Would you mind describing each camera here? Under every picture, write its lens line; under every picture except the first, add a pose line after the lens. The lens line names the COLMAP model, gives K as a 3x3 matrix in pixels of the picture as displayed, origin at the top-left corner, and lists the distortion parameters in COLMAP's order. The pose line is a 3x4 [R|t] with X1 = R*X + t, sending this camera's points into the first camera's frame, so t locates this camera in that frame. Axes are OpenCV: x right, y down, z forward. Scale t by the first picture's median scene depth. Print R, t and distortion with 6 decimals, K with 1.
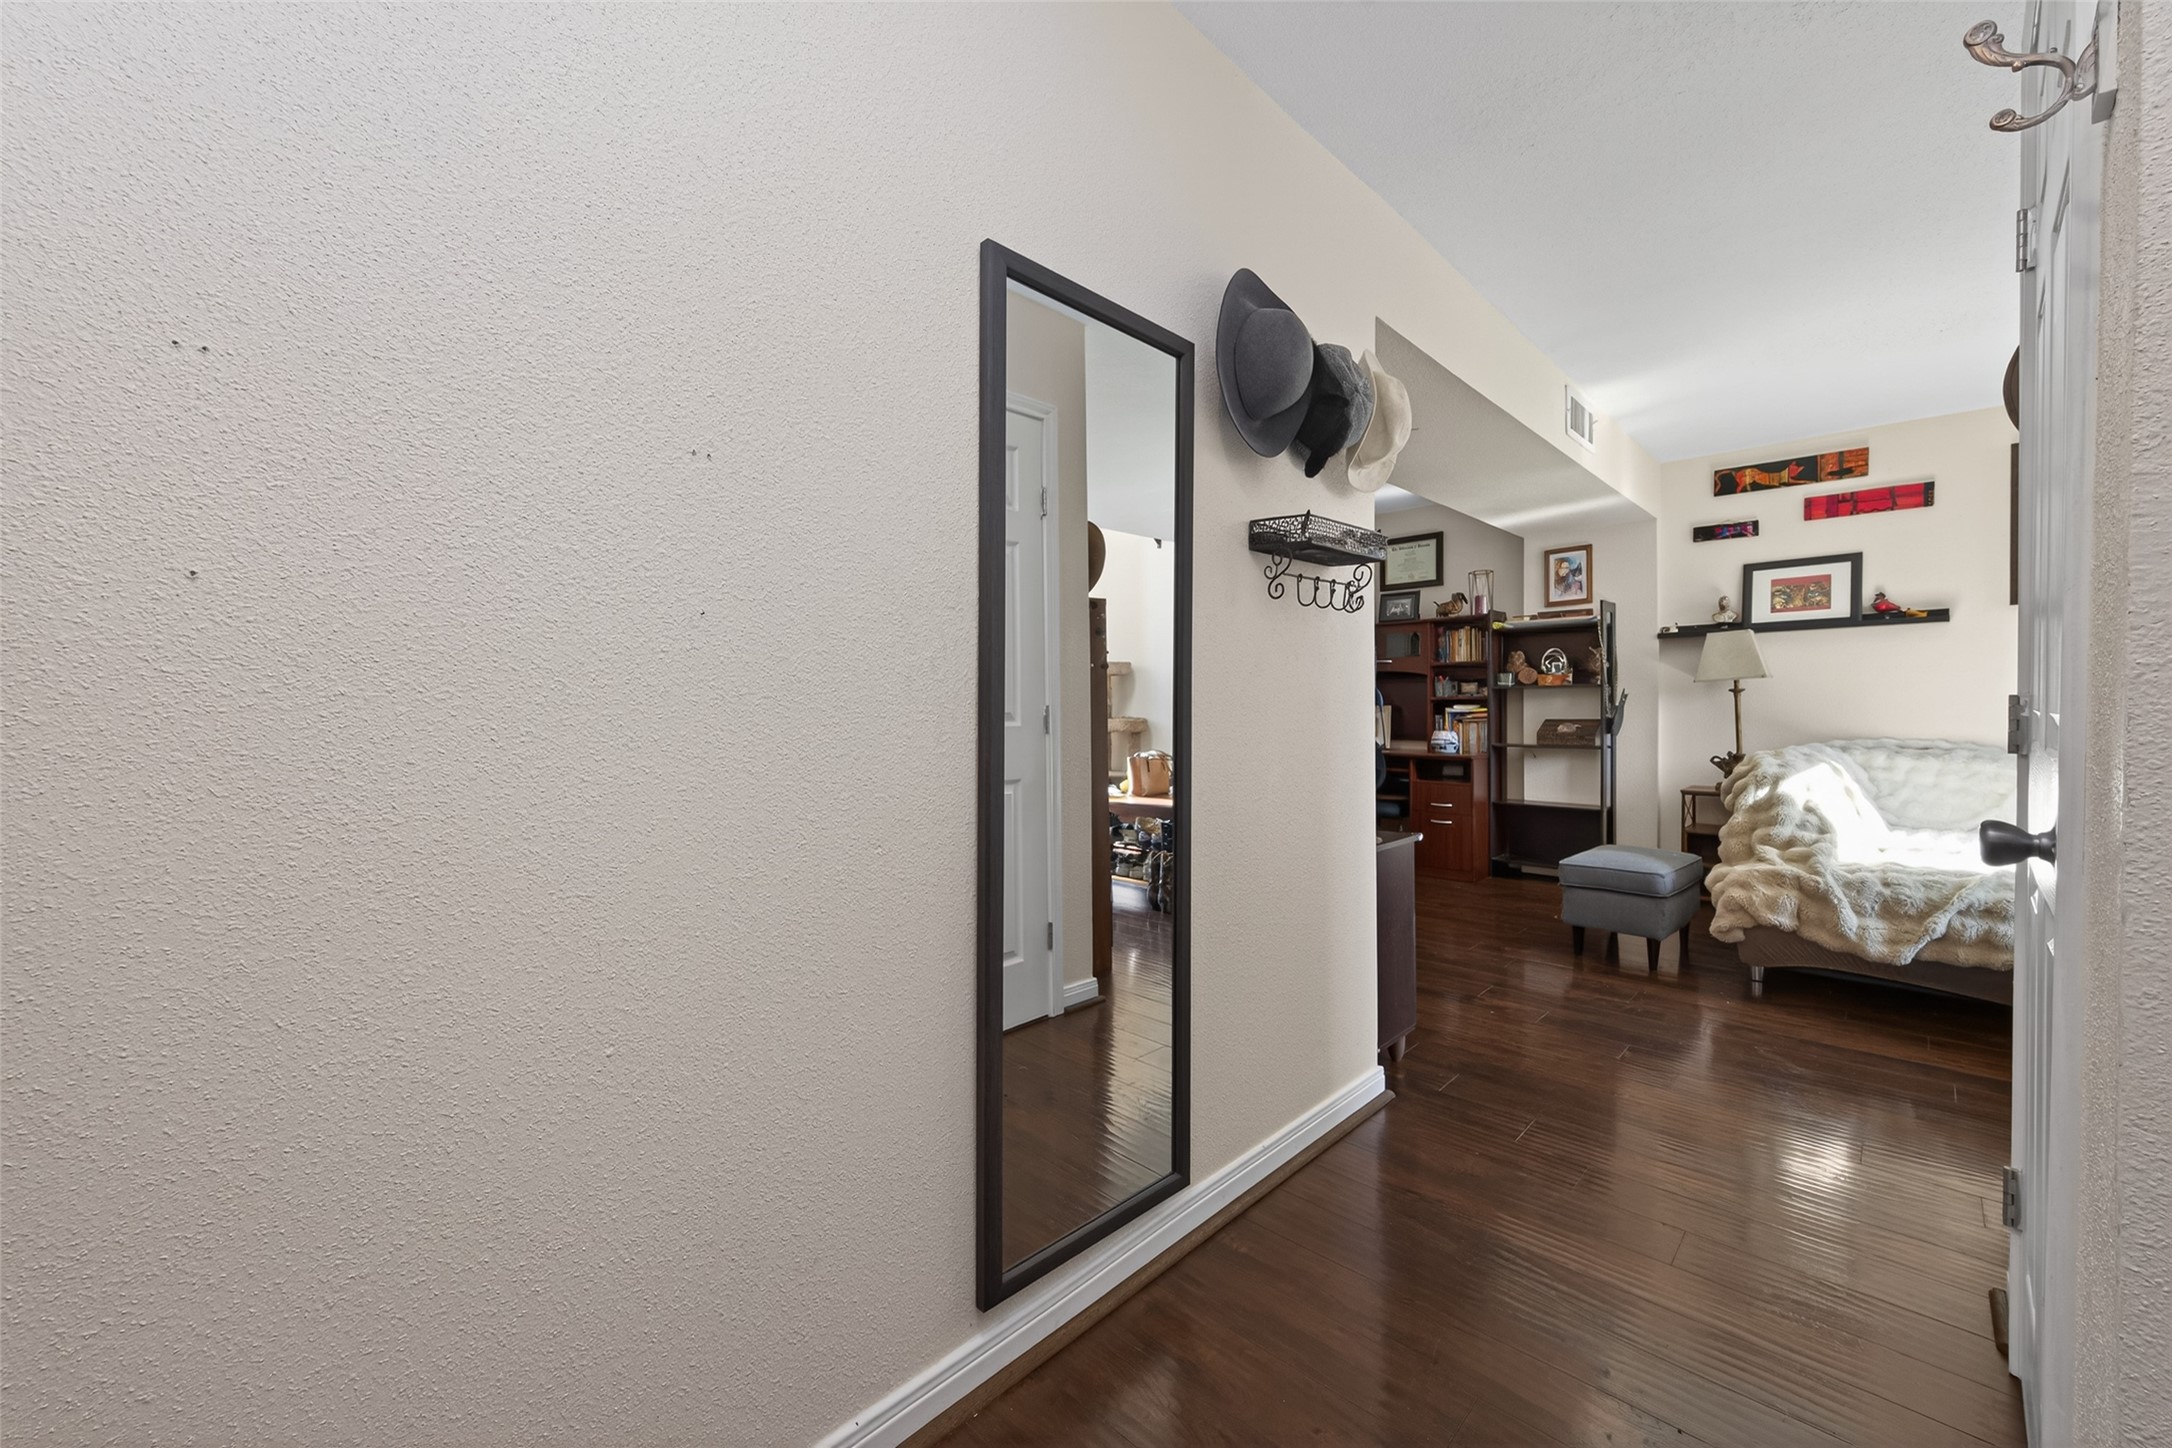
lens RADIAL K [[842.8, 0, 1082.0], [0, 842.8, 718.5], [0, 0, 1]] dist [0.006389, -0.001521]
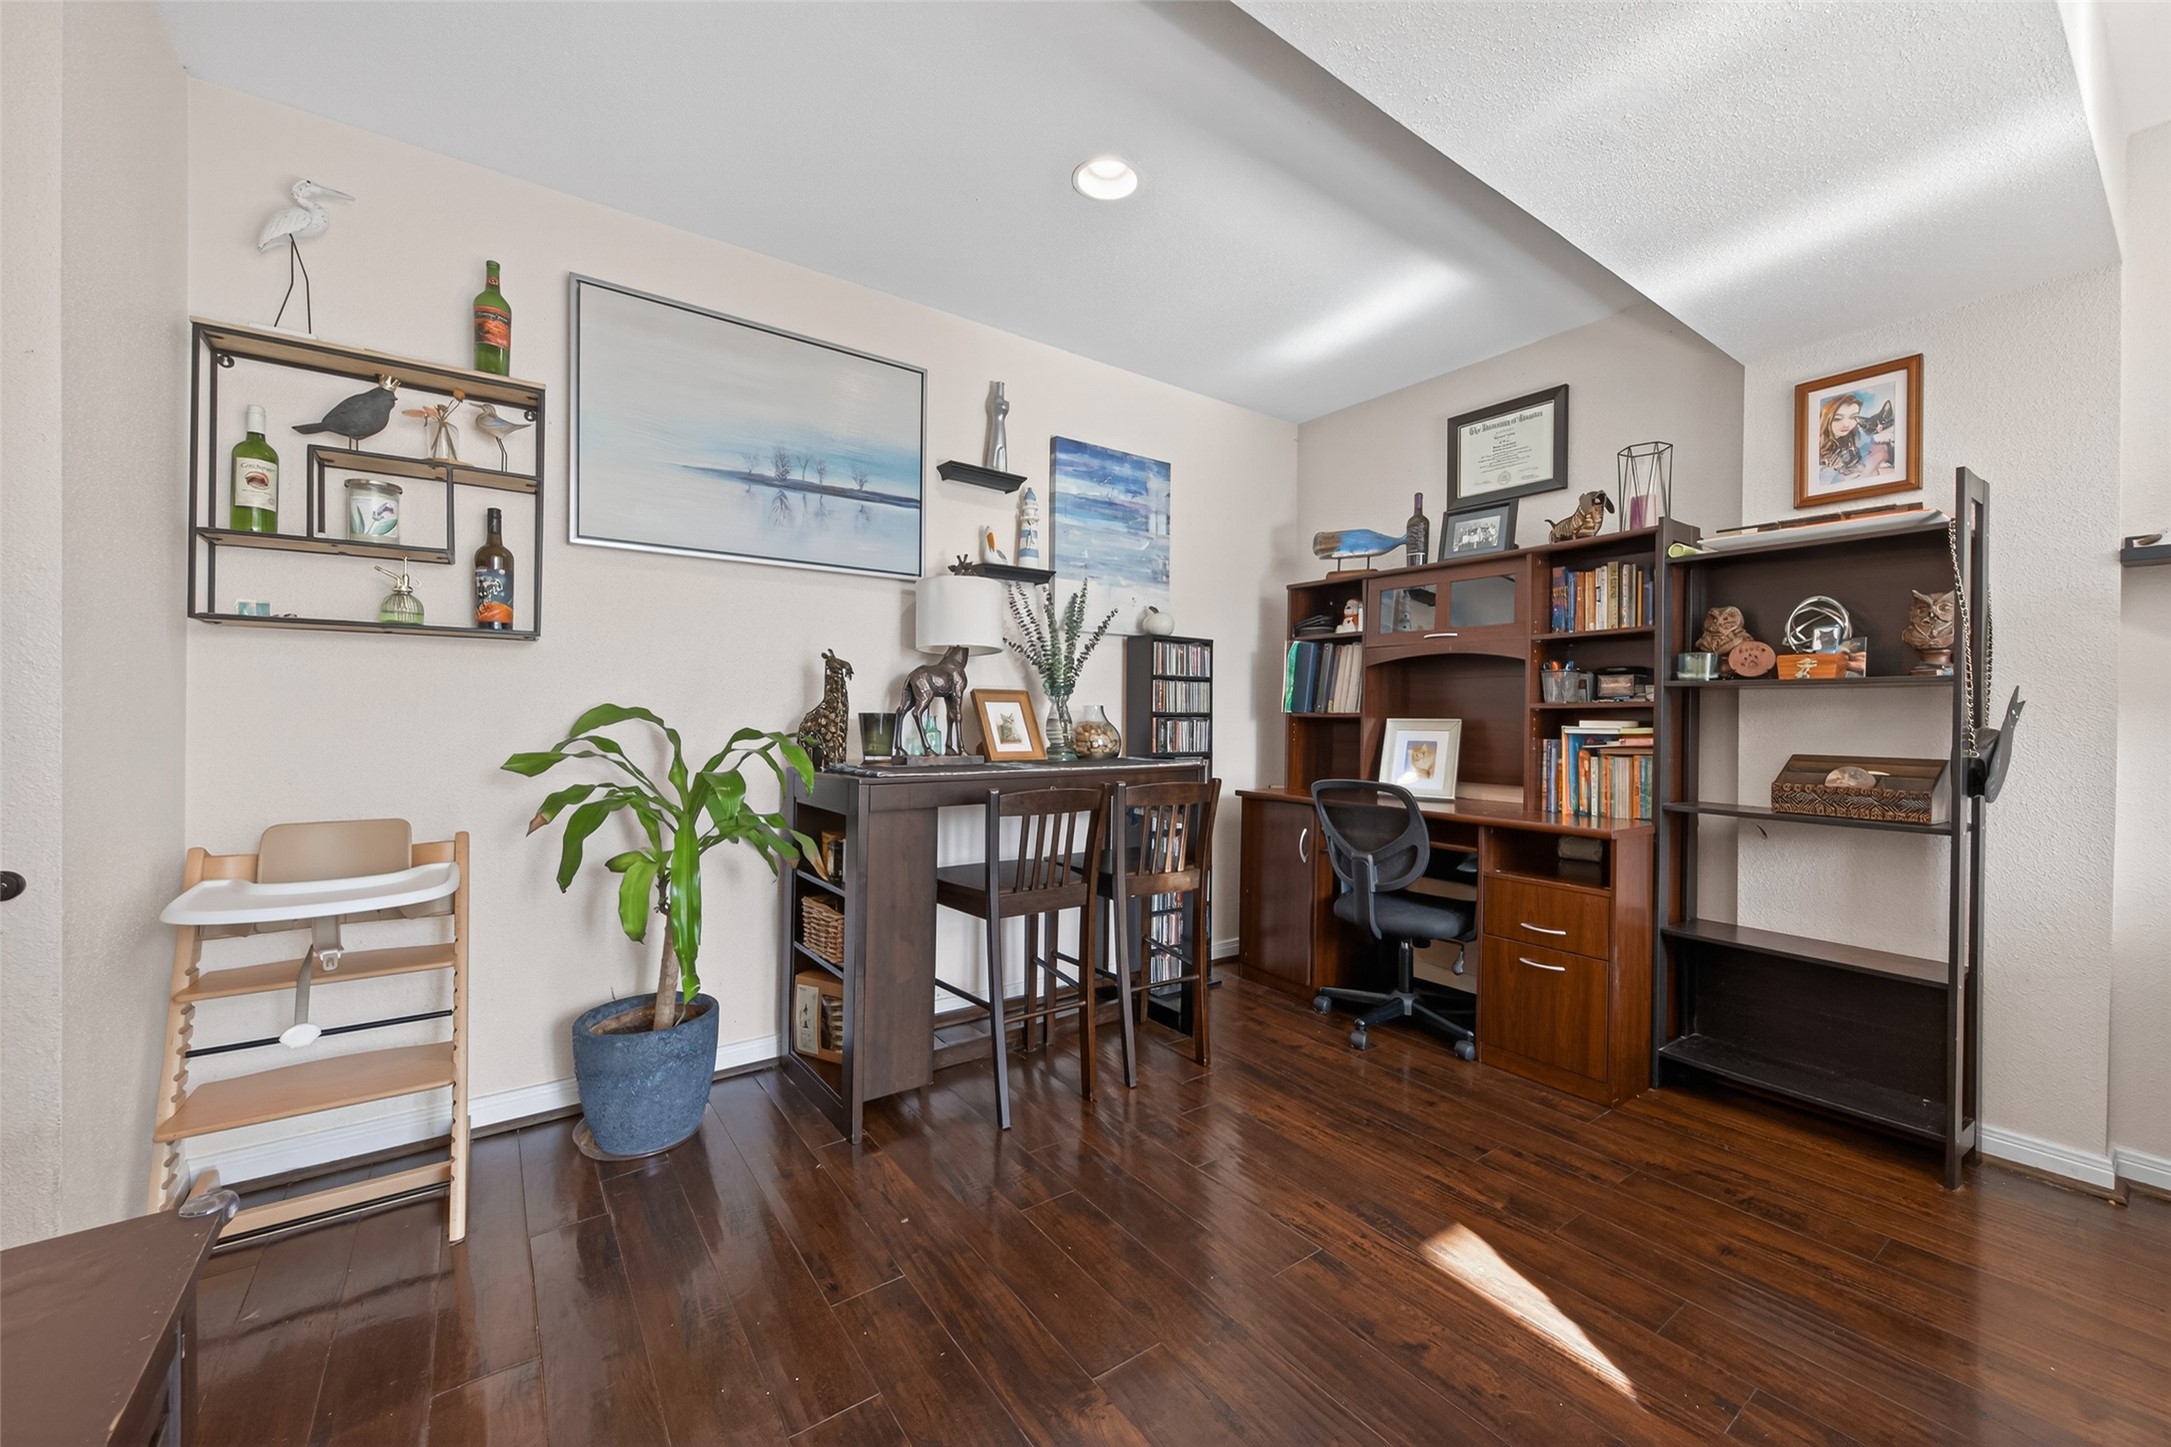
lens RADIAL K [[842.4, 0, 1091.6], [0, 842.4, 720.4], [0, 0, 1]] dist [0.006389, -0.001521]
pose [[0.988139, 0.014445, -0.152884, 0.244641], [-0.014436, 0.999895, 0.001168, -0.012691], [0.152885, 0.001053, 0.988243, 0.491277]]
